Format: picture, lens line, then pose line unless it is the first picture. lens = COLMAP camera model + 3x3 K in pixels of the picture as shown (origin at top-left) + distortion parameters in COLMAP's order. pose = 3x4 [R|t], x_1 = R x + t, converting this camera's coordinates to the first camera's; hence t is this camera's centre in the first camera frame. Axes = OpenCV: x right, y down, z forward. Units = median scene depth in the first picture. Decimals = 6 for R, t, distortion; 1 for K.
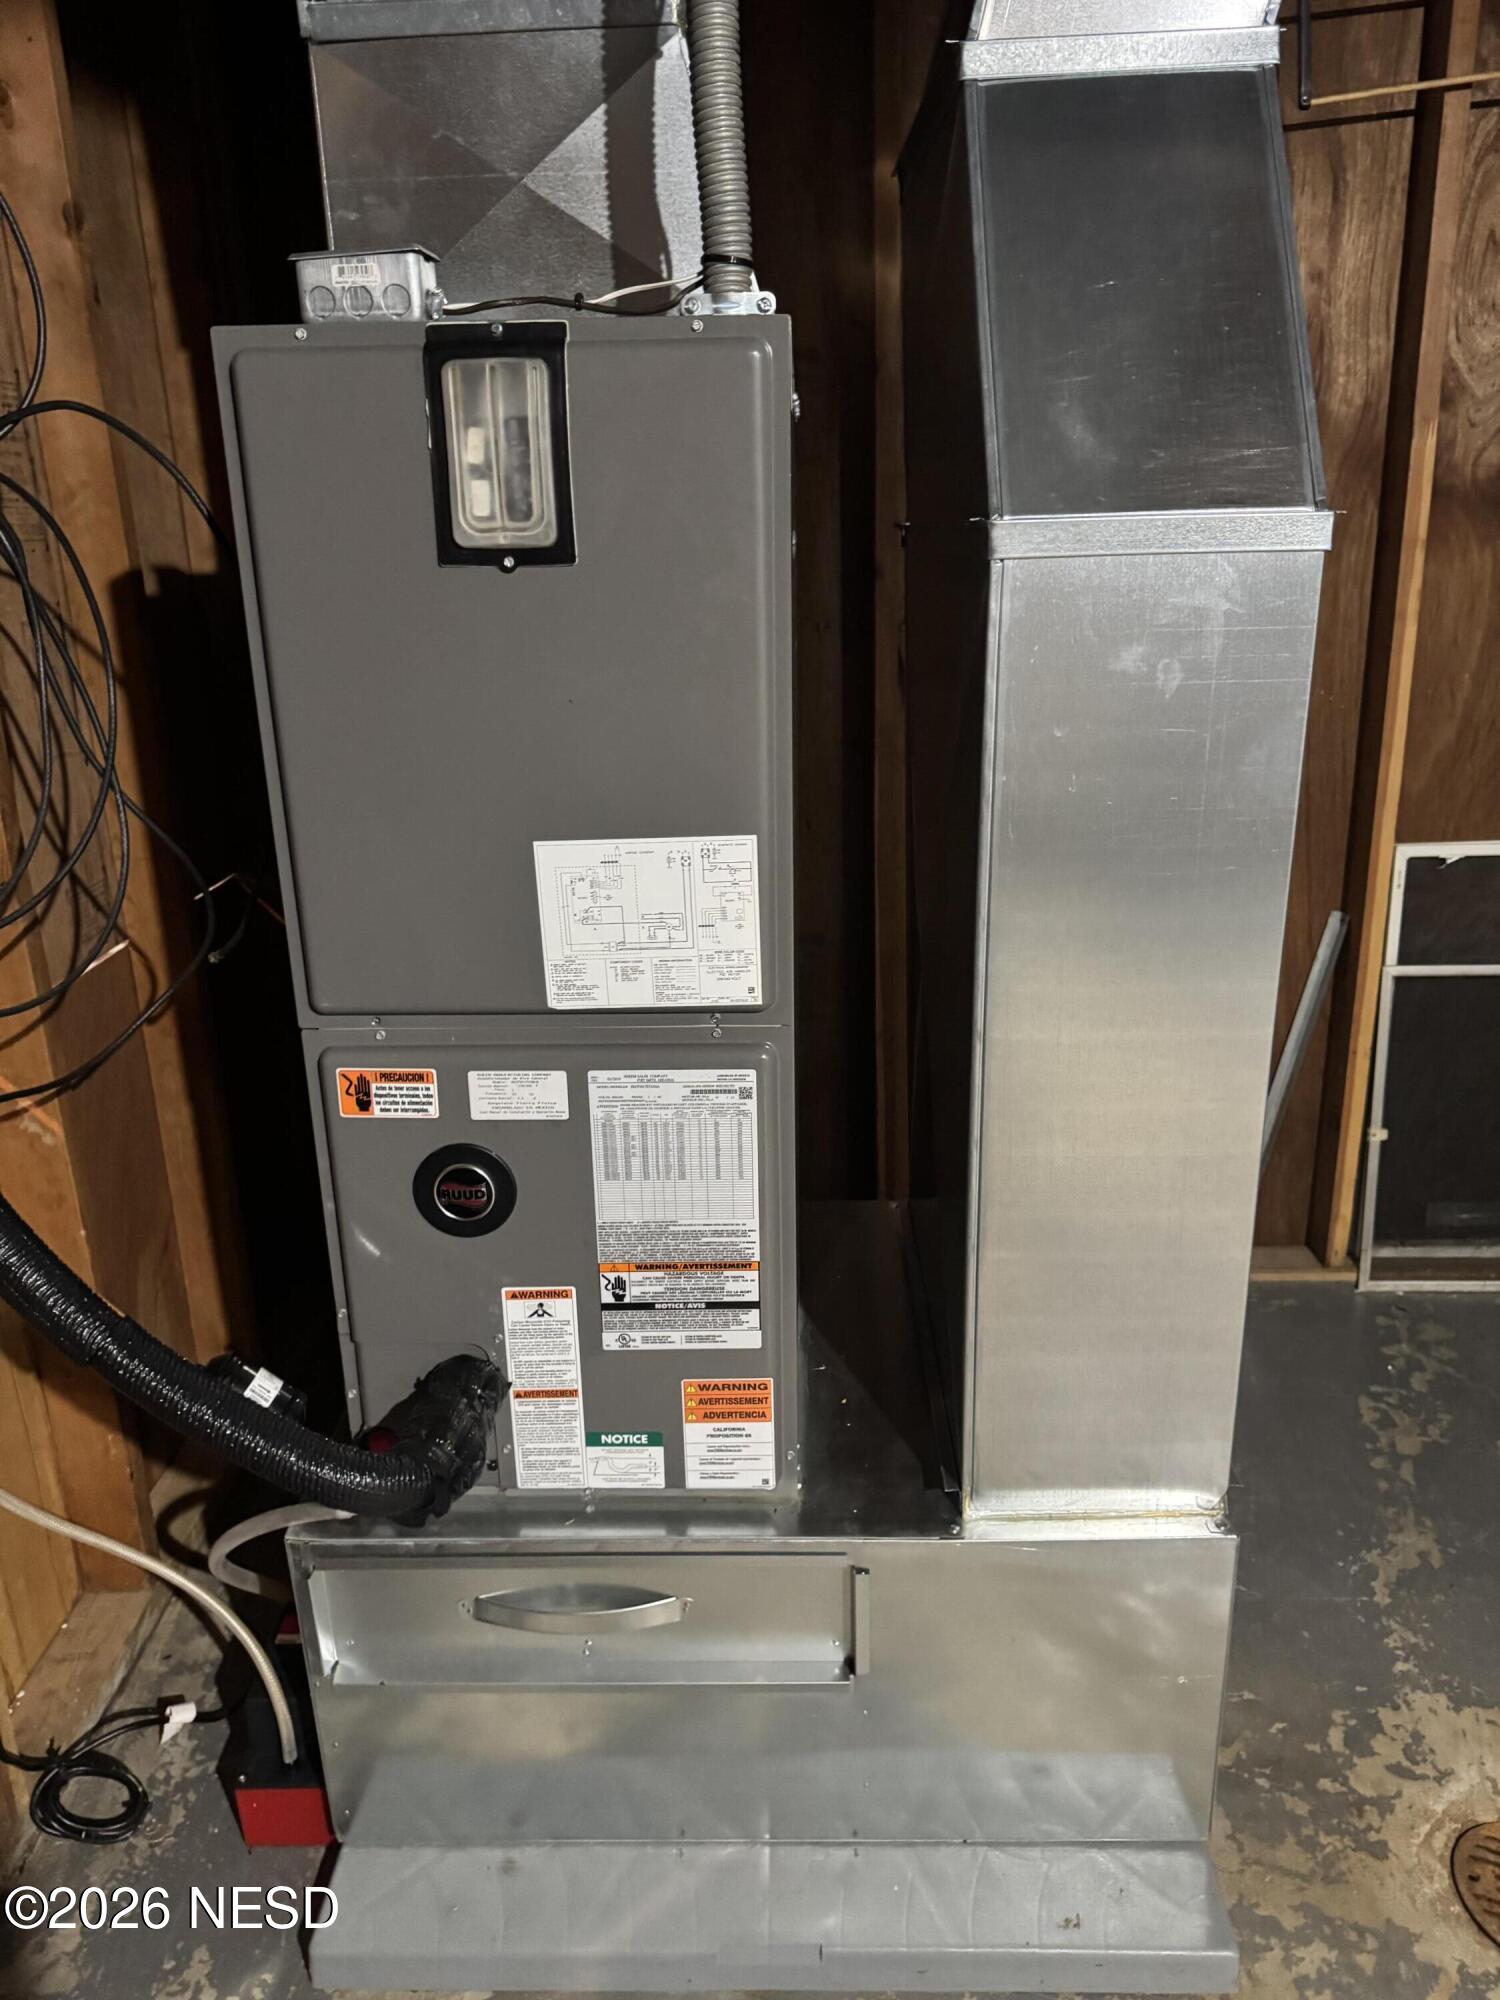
lens RADIAL K [[1406.7, 0, 753.1], [0, 1406.7, 996.2], [0, 0, 1]] dist [0.056750, -0.090303]
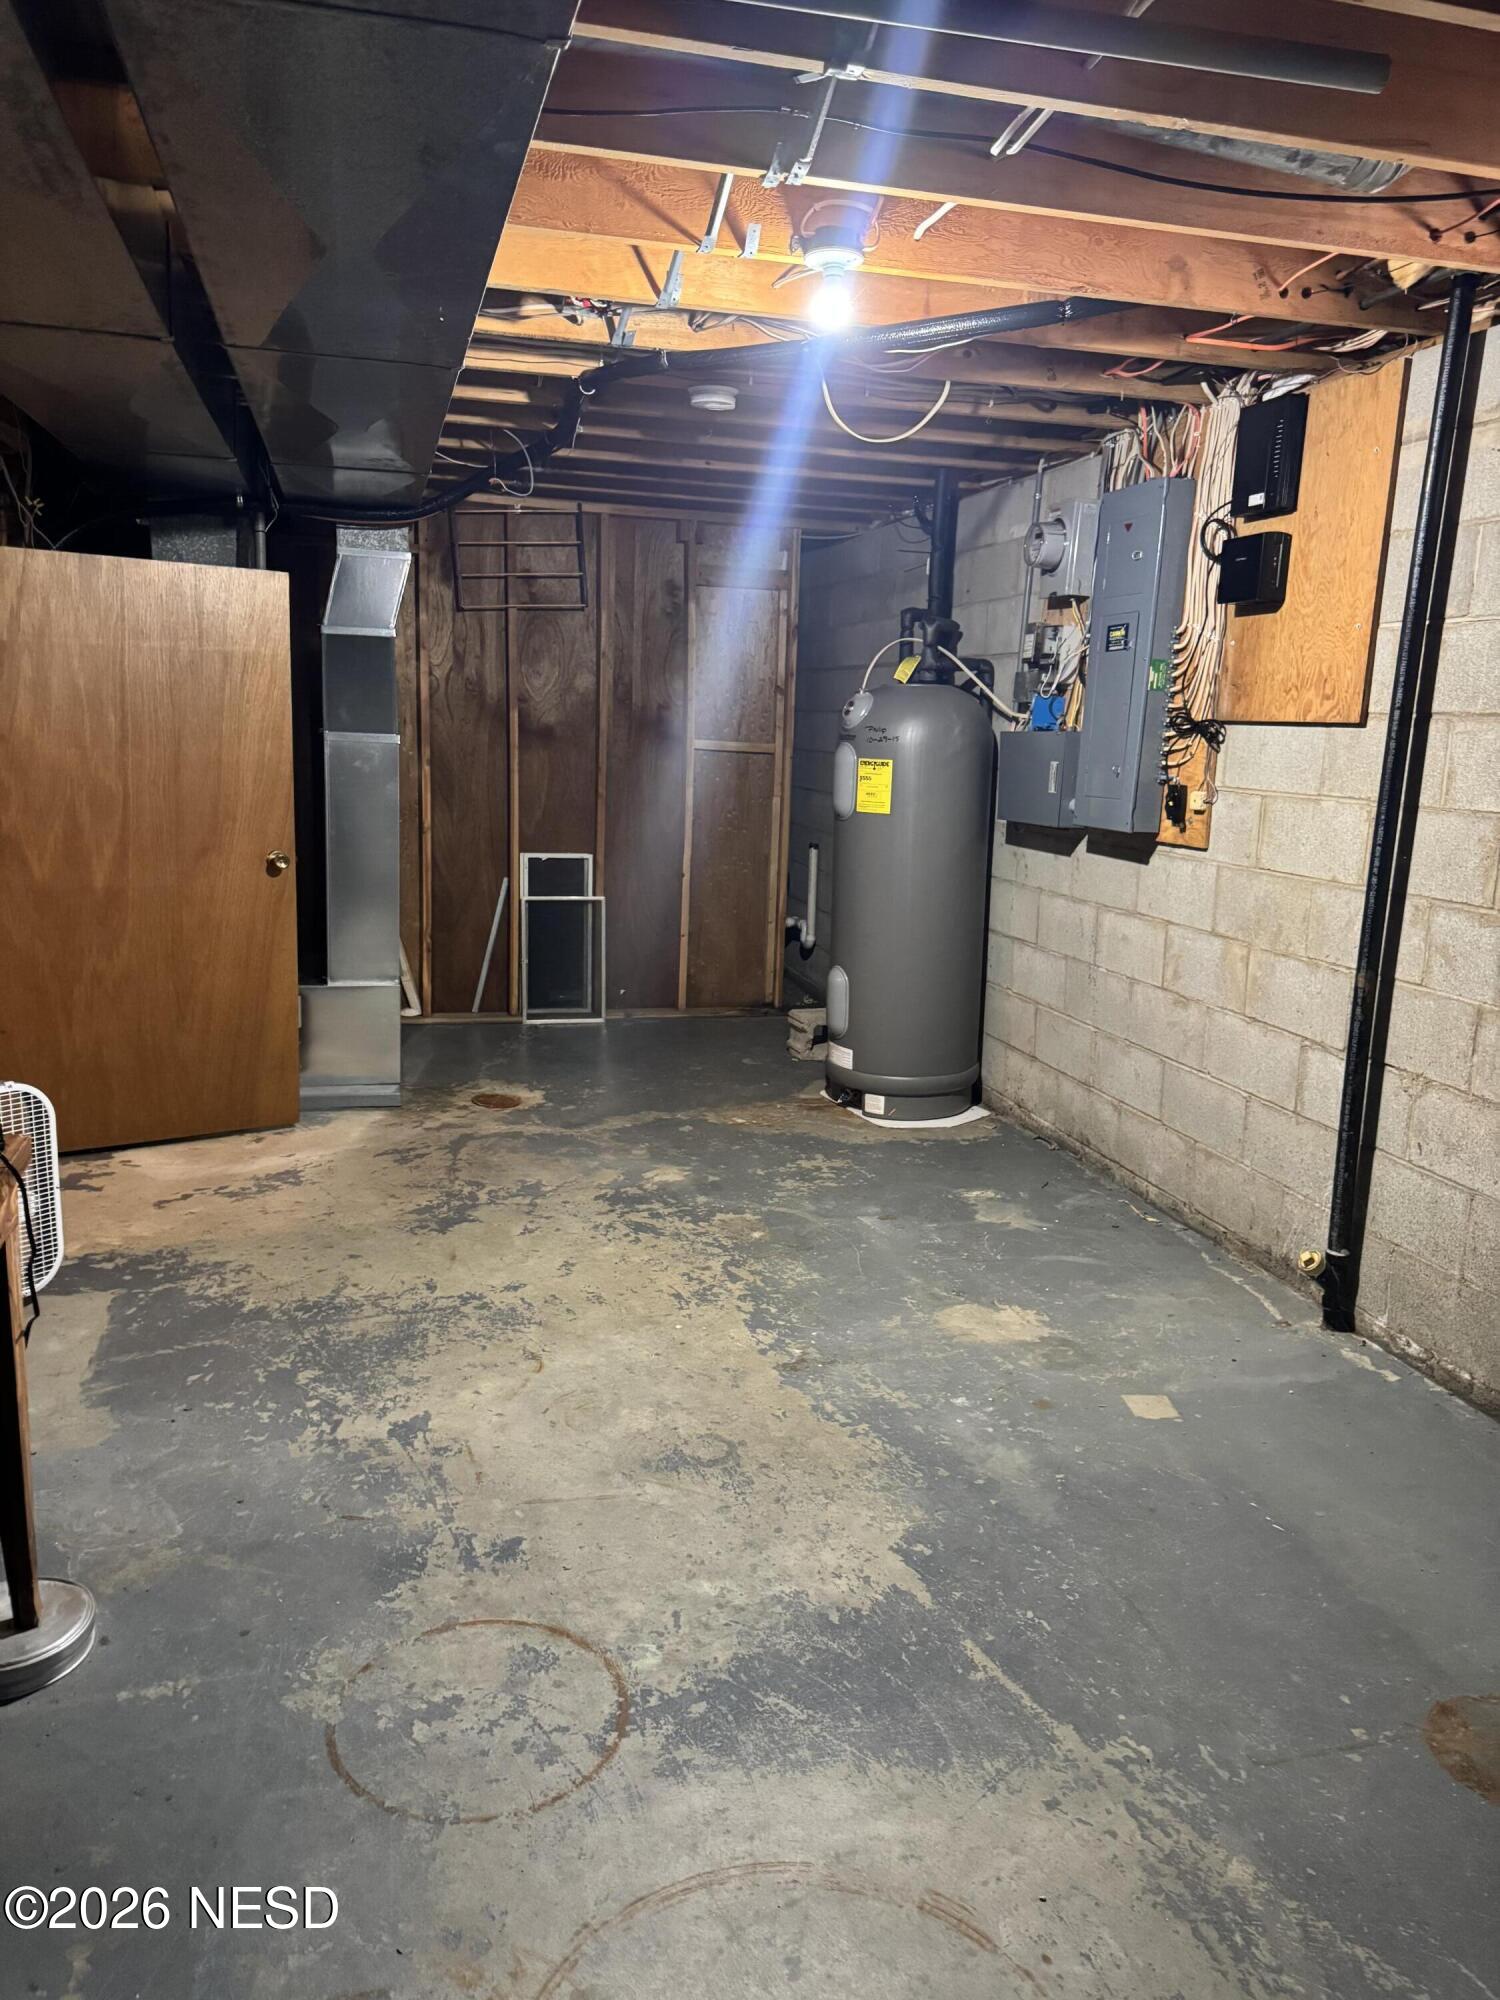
lens RADIAL K [[1406.7, 0, 743.0], [0, 1406.7, 1003.3], [0, 0, 1]] dist [0.056750, -0.090303]
pose [[0.956491, 0.005022, 0.291718, 0.087516], [0.031270, 0.992328, -0.119612, 0.733018], [-0.290080, 0.123530, 0.948996, -2.361877]]
